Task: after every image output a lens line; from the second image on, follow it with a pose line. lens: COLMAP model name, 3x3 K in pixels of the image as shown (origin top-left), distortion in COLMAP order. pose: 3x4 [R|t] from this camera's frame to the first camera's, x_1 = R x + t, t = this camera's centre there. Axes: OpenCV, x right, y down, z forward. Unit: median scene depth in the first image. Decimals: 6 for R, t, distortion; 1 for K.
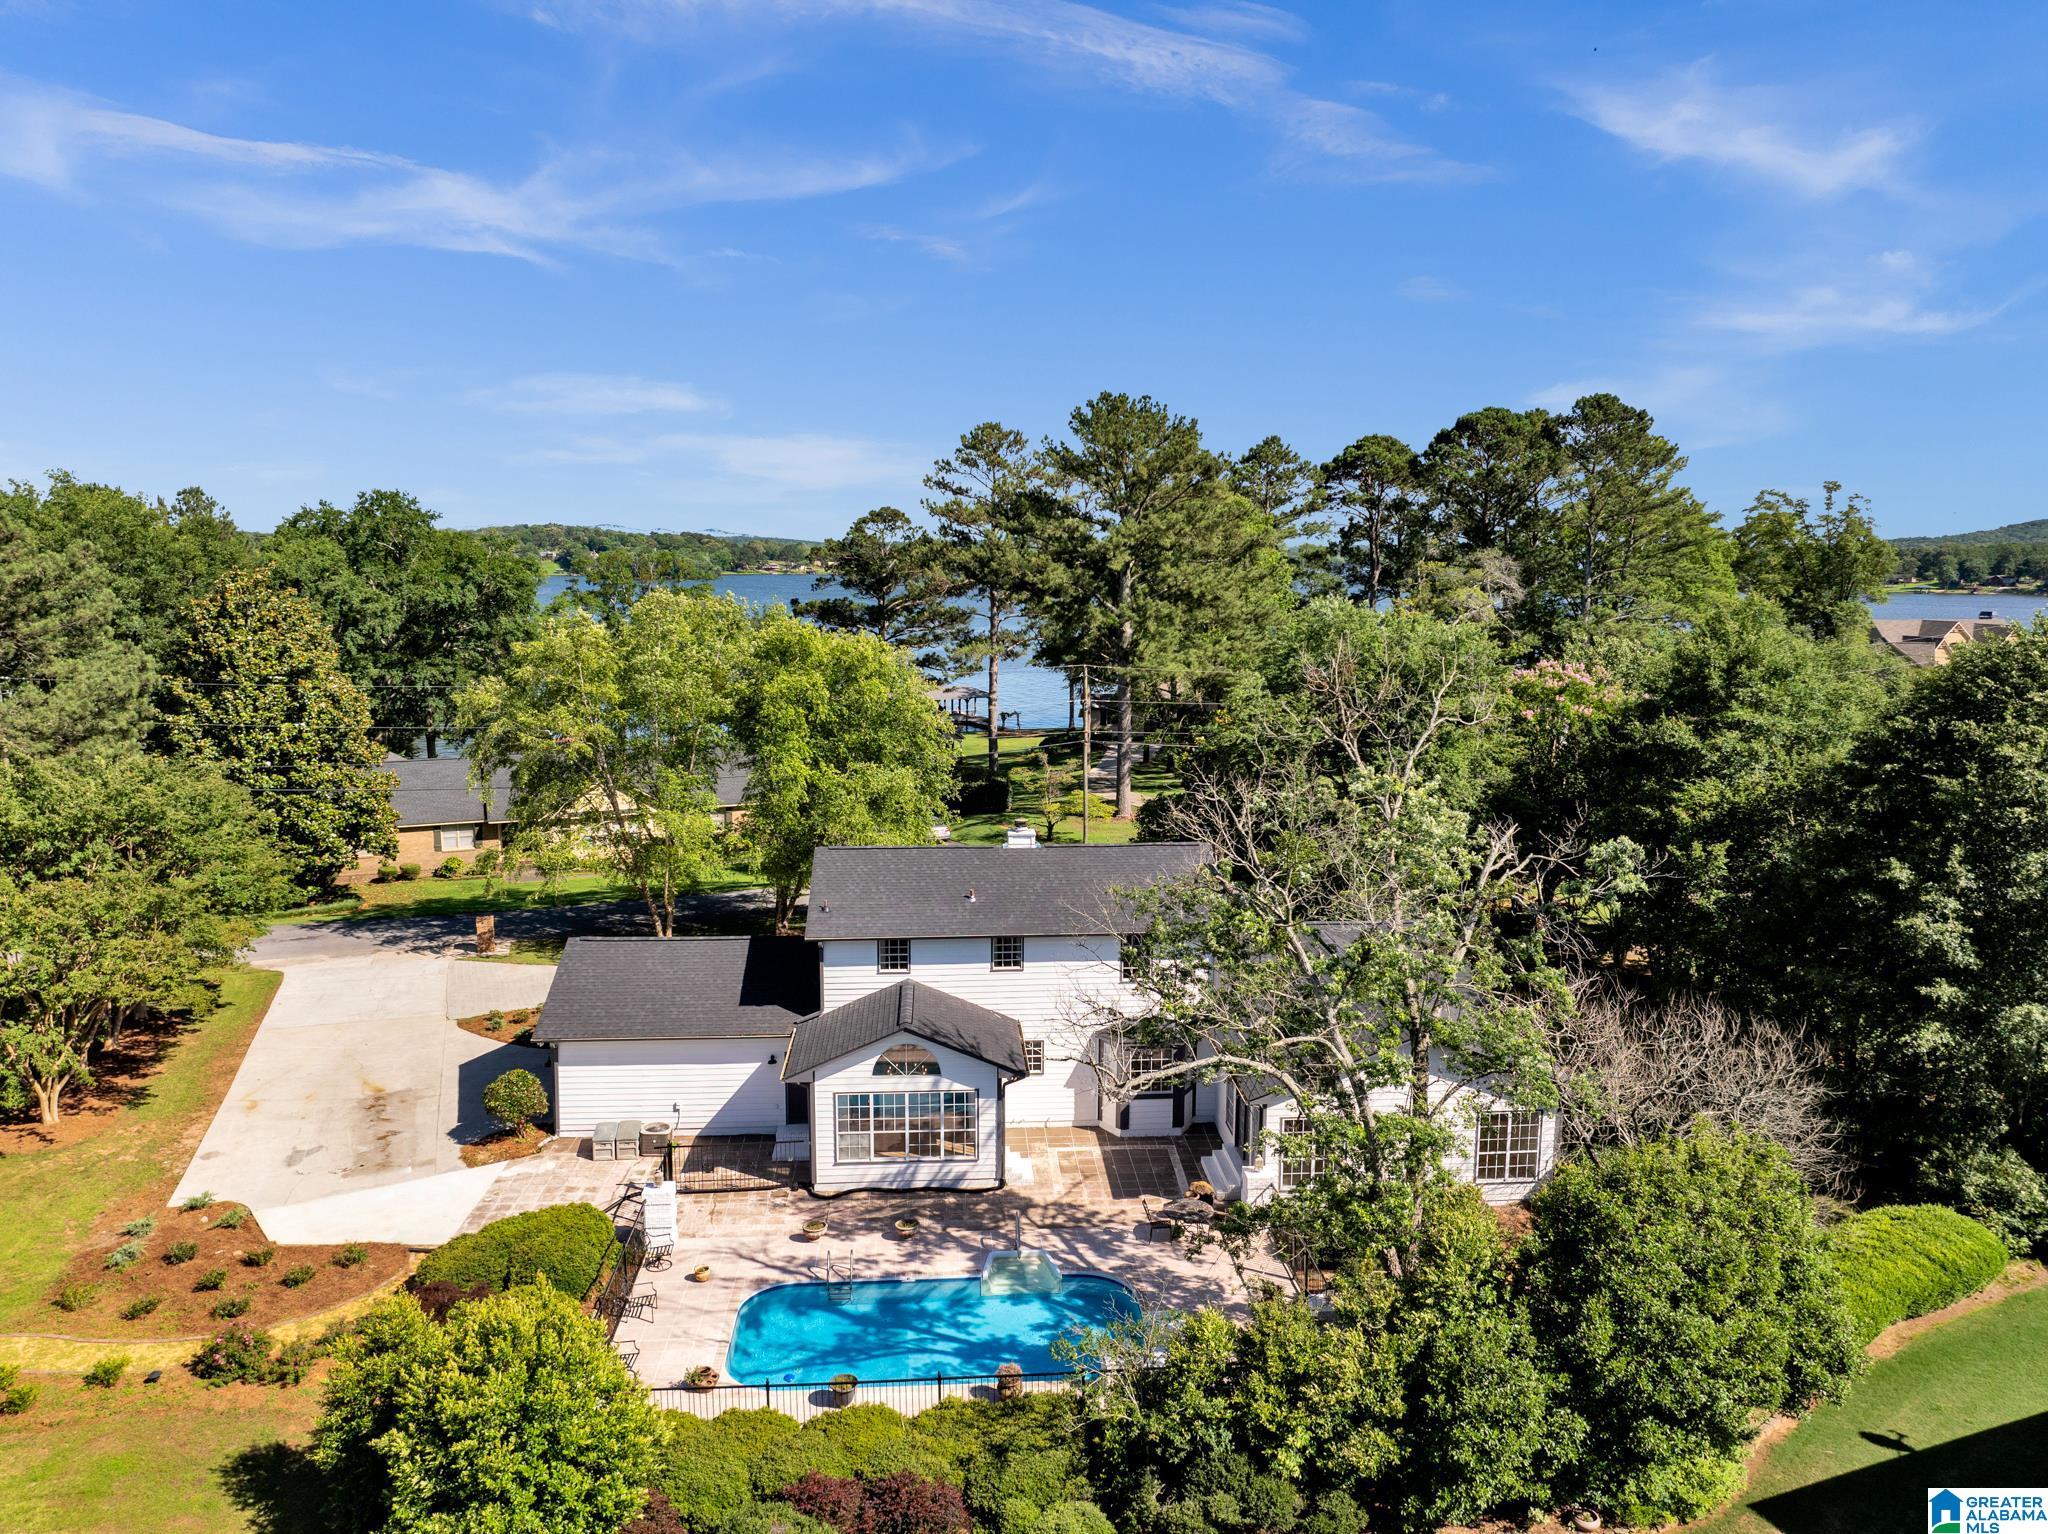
lens RADIAL K [[1430.5, 0, 1024.0], [0, 1430.5, 767.0], [0, 0, 1]] dist [-0.046786, 0.030043]
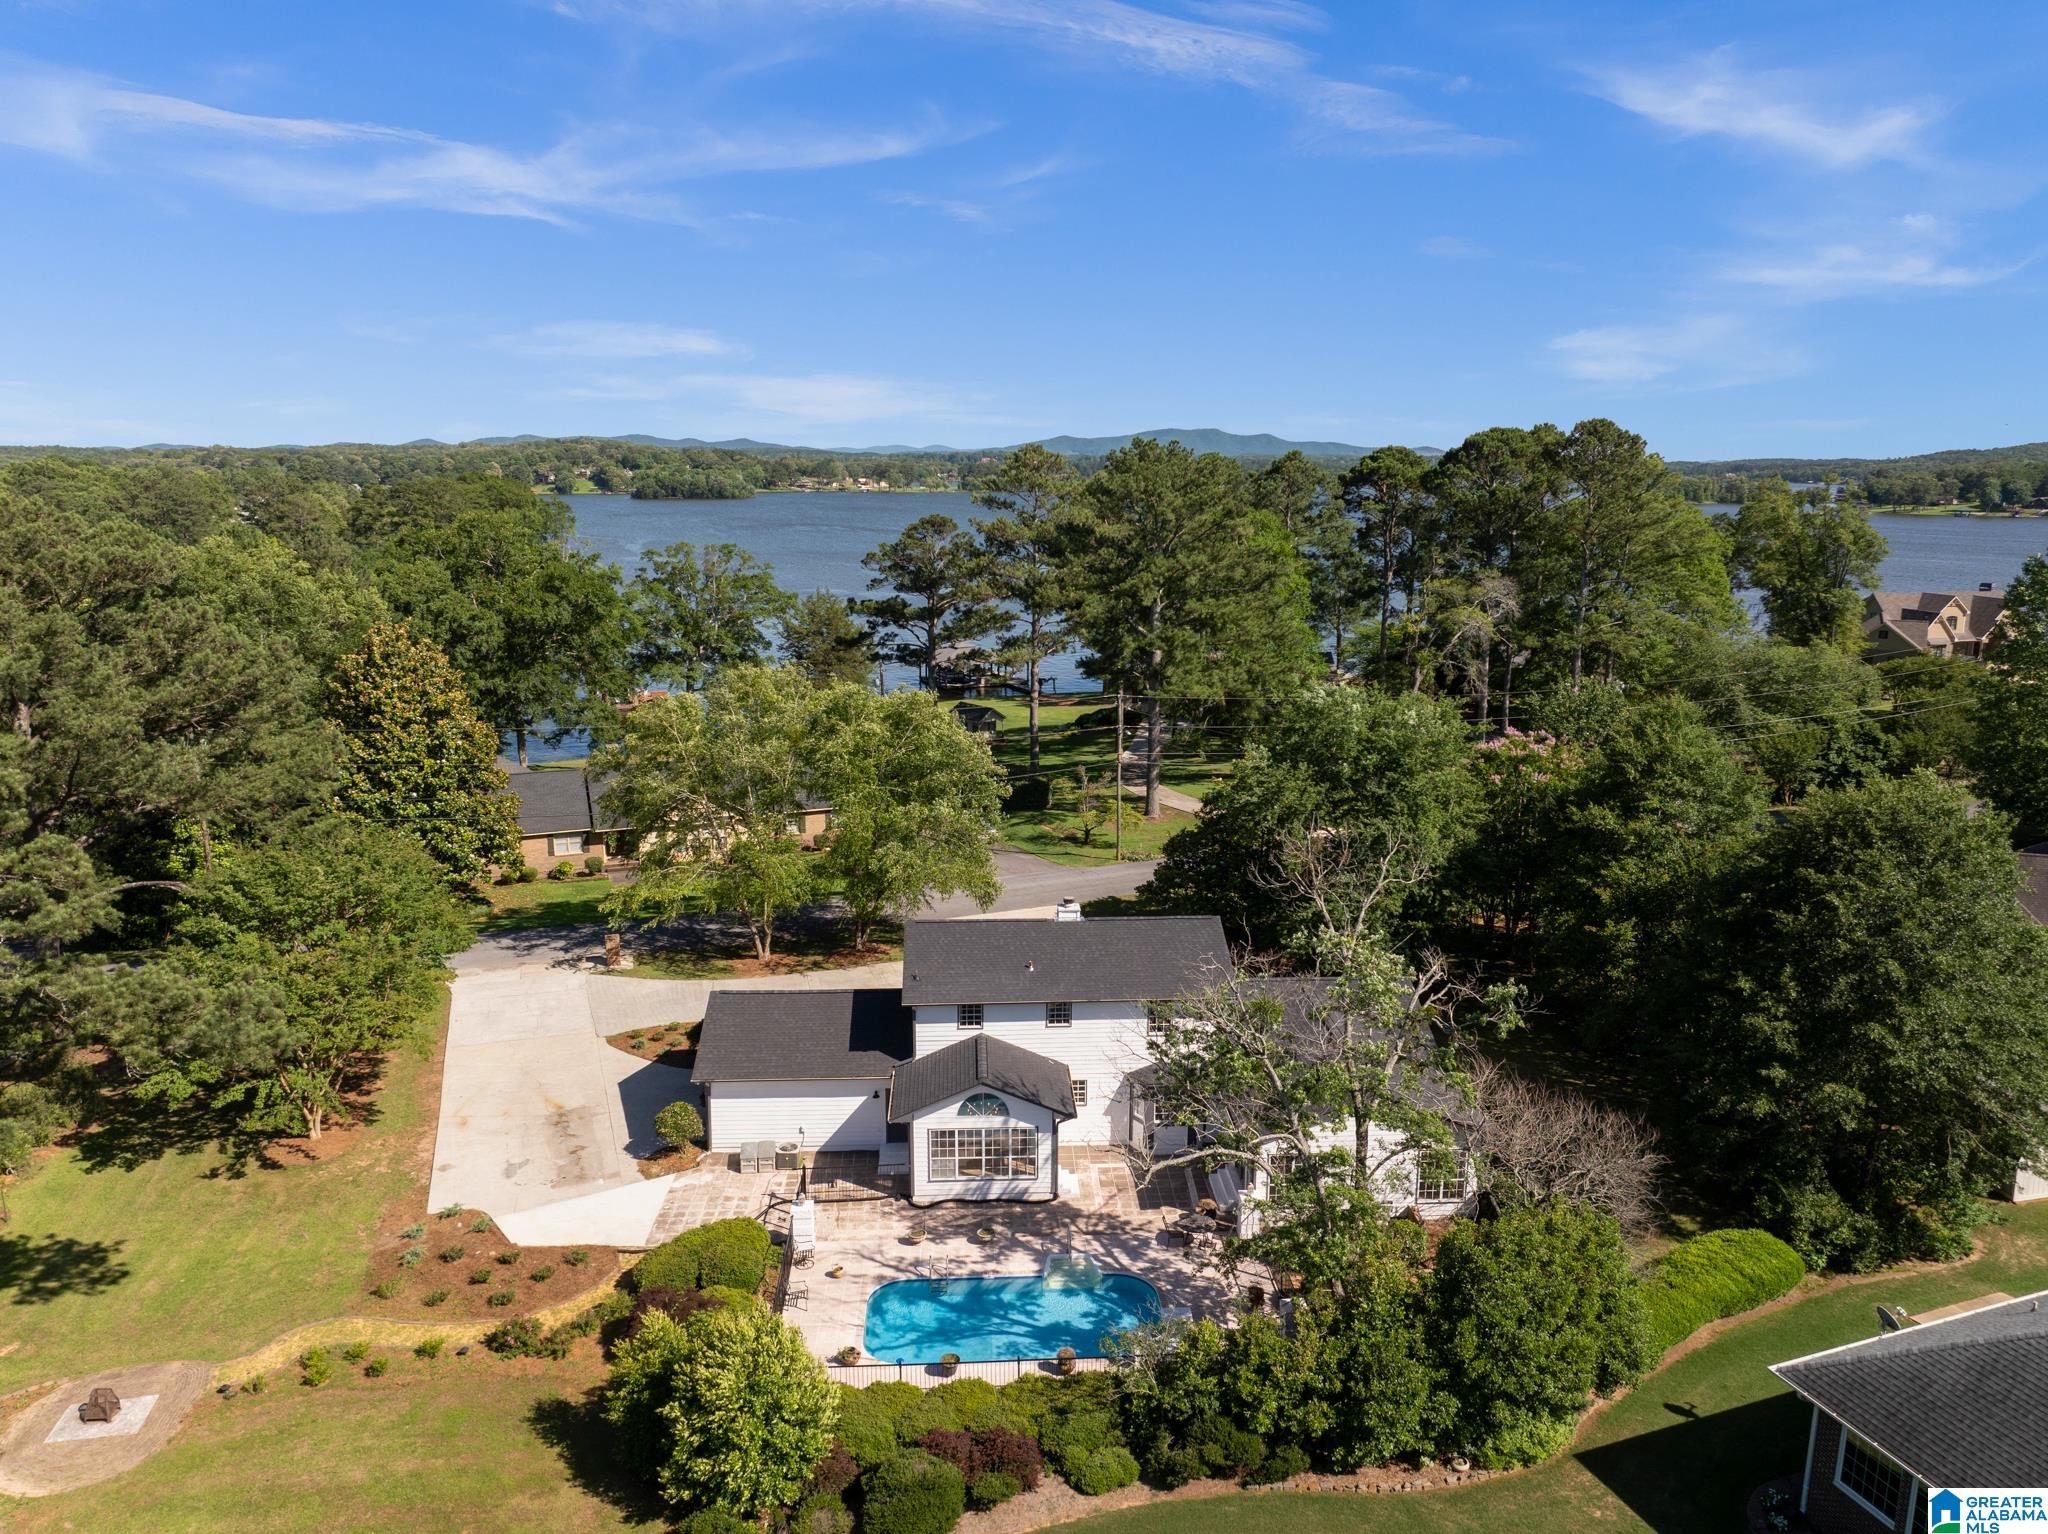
lens RADIAL K [[1425.6, 0, 1024.0], [0, 1425.6, 767.0], [0, 0, 1]] dist [-0.030364, 0.006668]
pose [[0.999754, 0.001214, -0.022147, -0.016859], [0.000156, 0.998091, 0.061760, -0.189949], [0.022180, -0.061748, 0.997845, -0.292598]]
